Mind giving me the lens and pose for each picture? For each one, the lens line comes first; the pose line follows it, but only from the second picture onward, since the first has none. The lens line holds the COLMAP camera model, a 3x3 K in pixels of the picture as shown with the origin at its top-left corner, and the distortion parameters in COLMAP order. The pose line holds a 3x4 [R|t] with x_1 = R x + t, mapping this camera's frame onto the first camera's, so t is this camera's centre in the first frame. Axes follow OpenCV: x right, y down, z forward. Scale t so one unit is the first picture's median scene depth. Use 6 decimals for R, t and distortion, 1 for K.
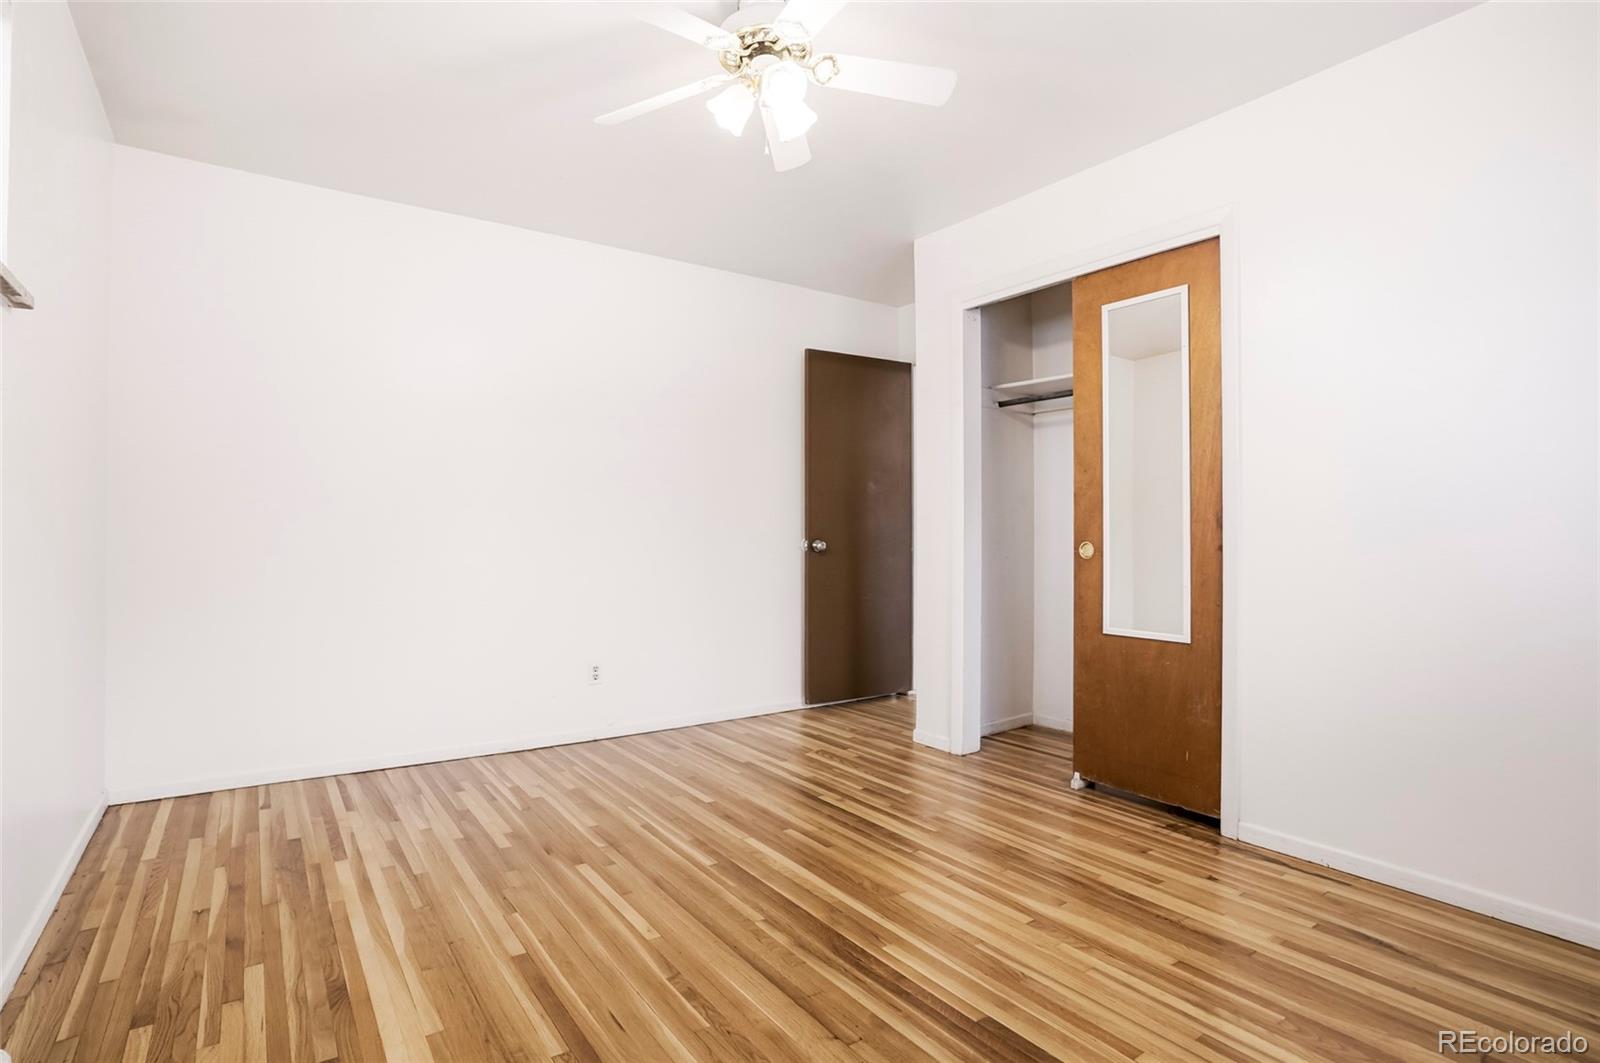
lens RADIAL K [[810.3, 0, 800.0], [0, 810.3, 531.5], [0, 0, 1]] dist [-0.078523, 0.049982]
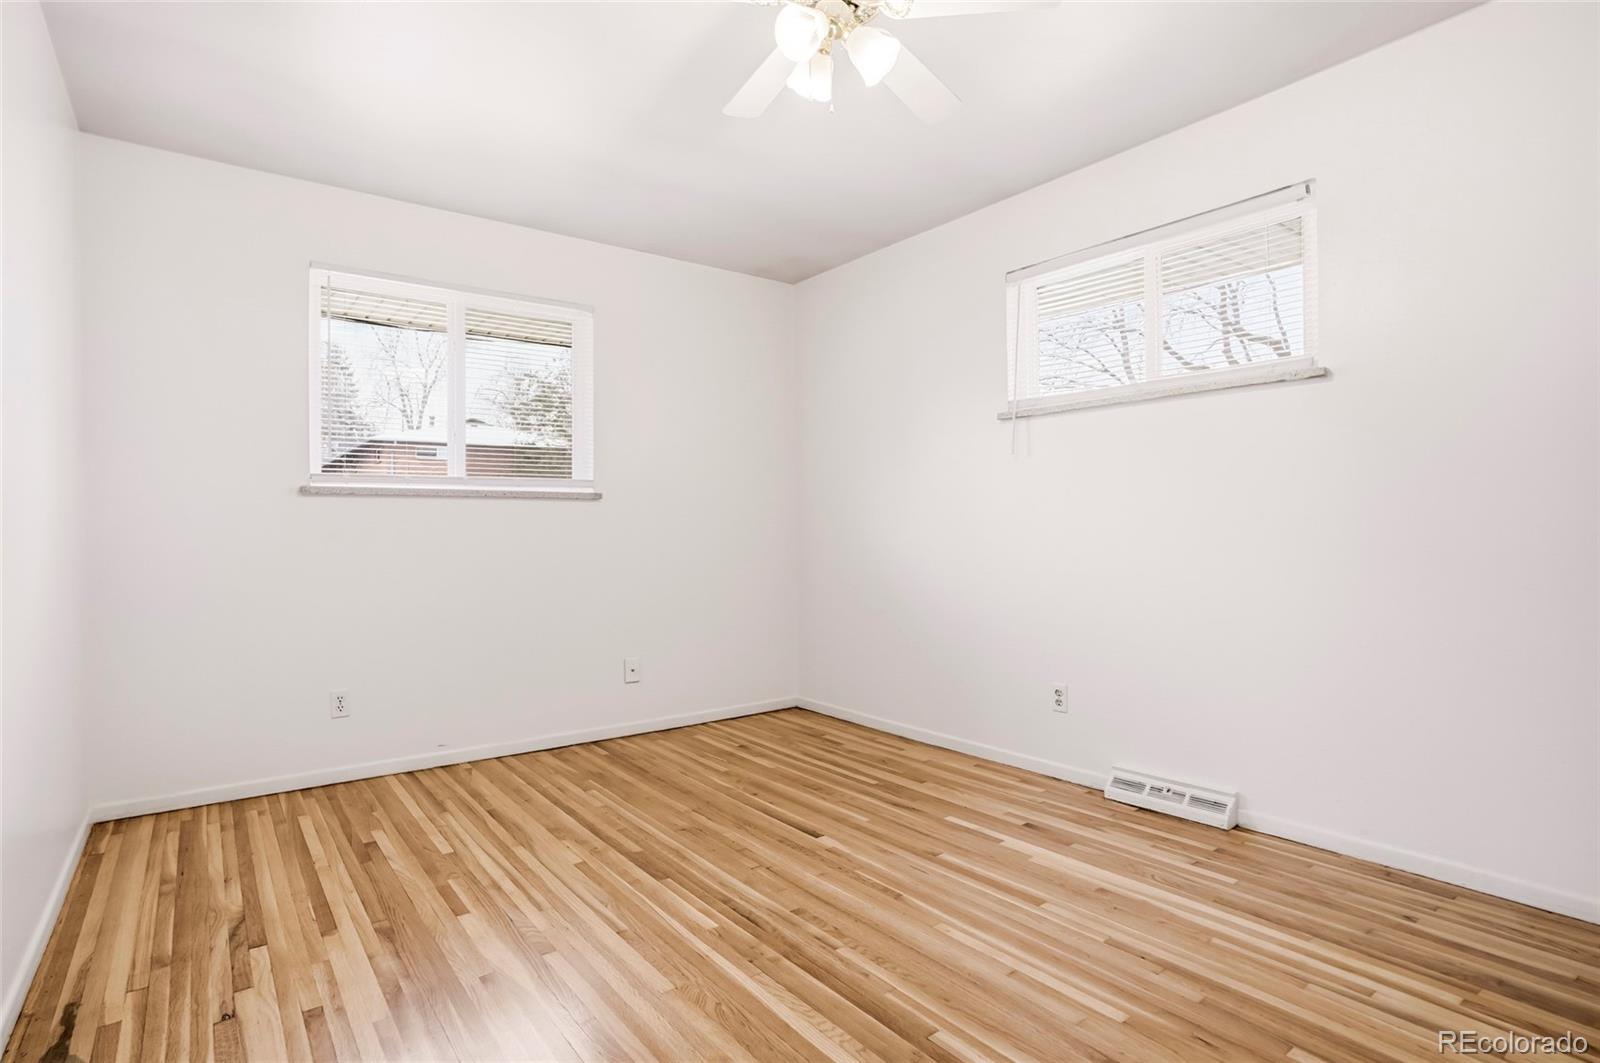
lens RADIAL K [[810.3, 0, 800.0], [0, 810.3, 531.5], [0, 0, 1]] dist [-0.078523, 0.049982]
pose [[-0.999367, 0.005270, -0.035170, 0.027159], [0.005582, 0.999946, -0.008774, 0.008250], [0.035122, -0.008965, -0.999343, 1.957450]]
